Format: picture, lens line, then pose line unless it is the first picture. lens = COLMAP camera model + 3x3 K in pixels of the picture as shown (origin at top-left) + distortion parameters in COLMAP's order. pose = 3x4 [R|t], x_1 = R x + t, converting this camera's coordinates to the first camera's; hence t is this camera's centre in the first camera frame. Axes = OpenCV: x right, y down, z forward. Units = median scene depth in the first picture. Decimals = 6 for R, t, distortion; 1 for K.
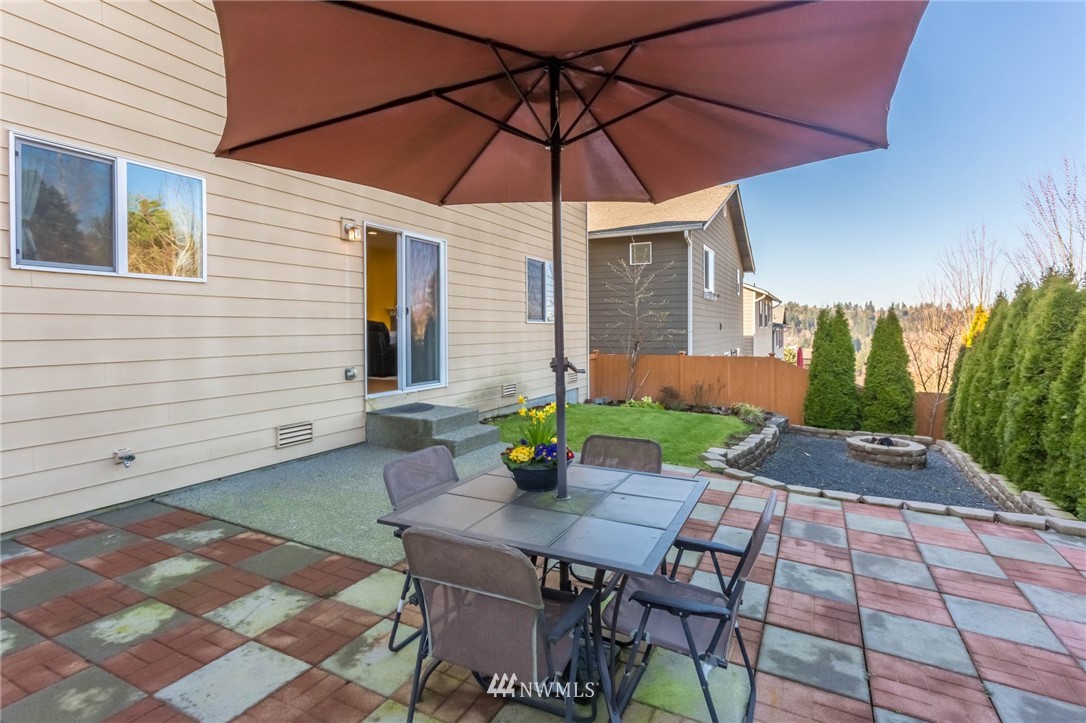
lens RADIAL K [[529.3, 0, 546.8], [0, 529.3, 345.9], [0, 0, 1]] dist [0.002656, 0.000976]
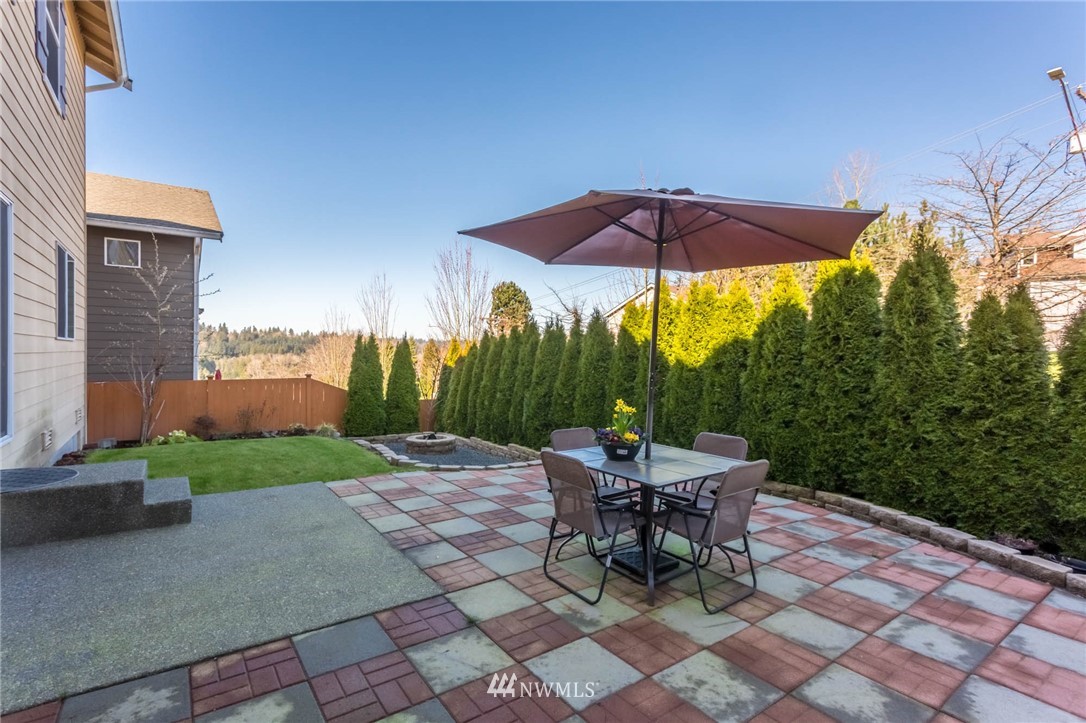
lens RADIAL K [[520.1, 0, 543.1], [0, 520.1, 340.9], [0, 0, 1]] dist [-0.004260, 0.005241]
pose [[0.452424, 0.027576, 0.891376, -0.417976], [0.017184, 0.999067, -0.039630, -0.005845], [-0.891637, 0.033247, 0.451528, 0.143147]]
